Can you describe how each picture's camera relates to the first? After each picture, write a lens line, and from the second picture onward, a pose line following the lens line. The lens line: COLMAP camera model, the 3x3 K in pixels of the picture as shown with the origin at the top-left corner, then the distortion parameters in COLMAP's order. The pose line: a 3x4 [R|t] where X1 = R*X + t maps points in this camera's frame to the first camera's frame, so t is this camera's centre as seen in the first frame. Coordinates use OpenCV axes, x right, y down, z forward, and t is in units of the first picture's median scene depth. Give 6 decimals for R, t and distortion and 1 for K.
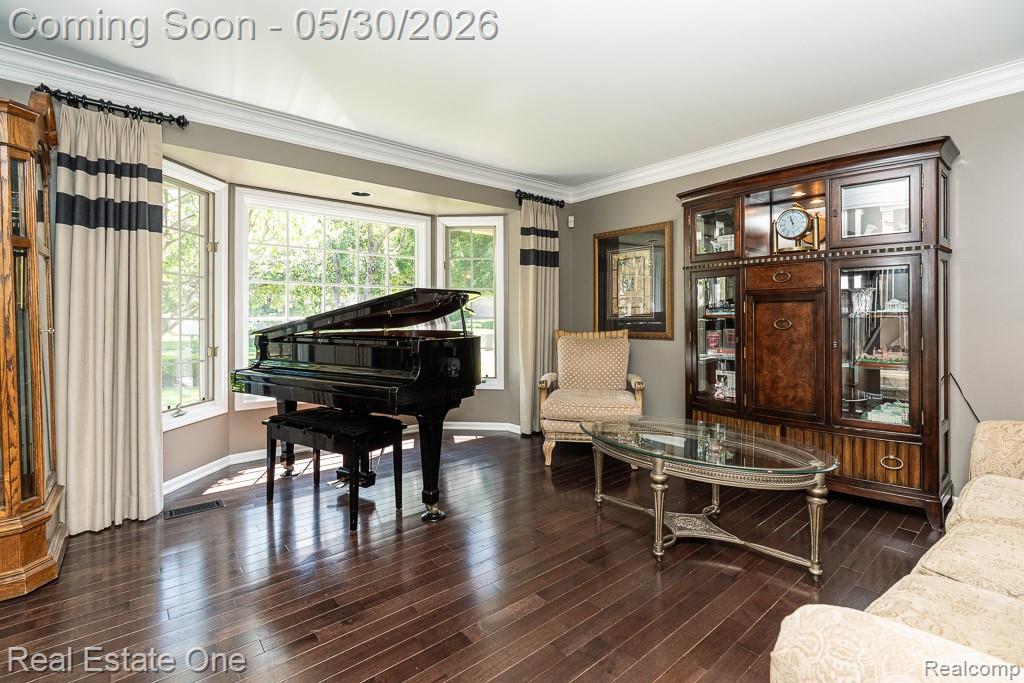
lens RADIAL K [[456.0, 0, 510.3], [0, 456.0, 327.8], [0, 0, 1]] dist [-0.001933, -0.000148]
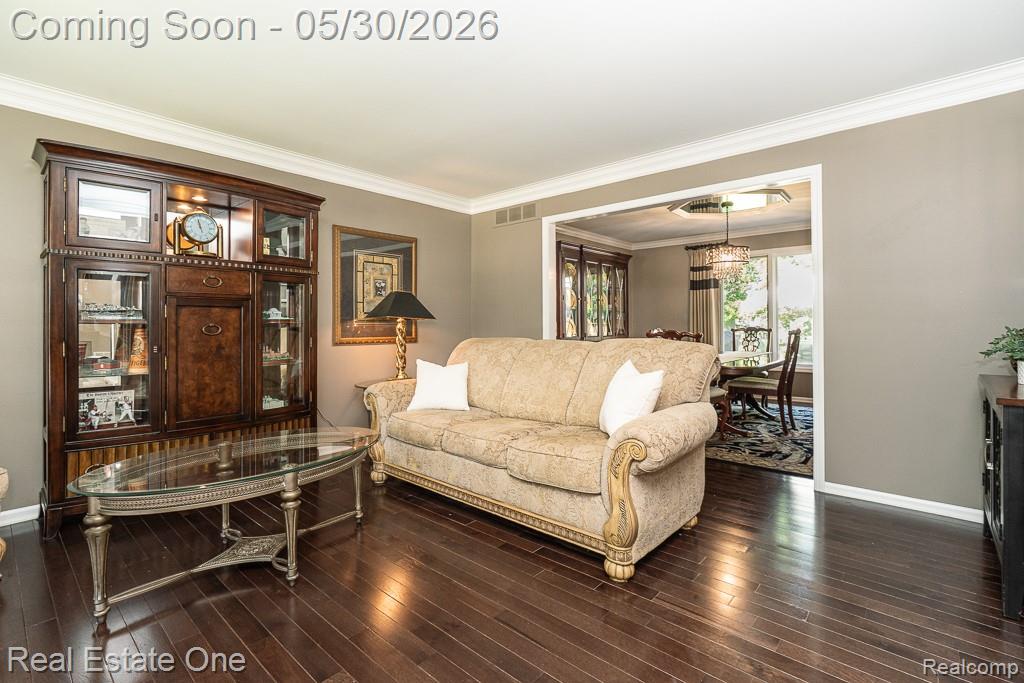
lens RADIAL K [[474.0, 0, 506.0], [0, 474.0, 333.5], [0, 0, 1]] dist [-0.005410, -0.000186]
pose [[-0.146669, -0.009547, 0.989140, -0.504216], [0.018193, 0.999758, 0.012347, -0.000659], [-0.989018, 0.019806, -0.146459, 0.523059]]
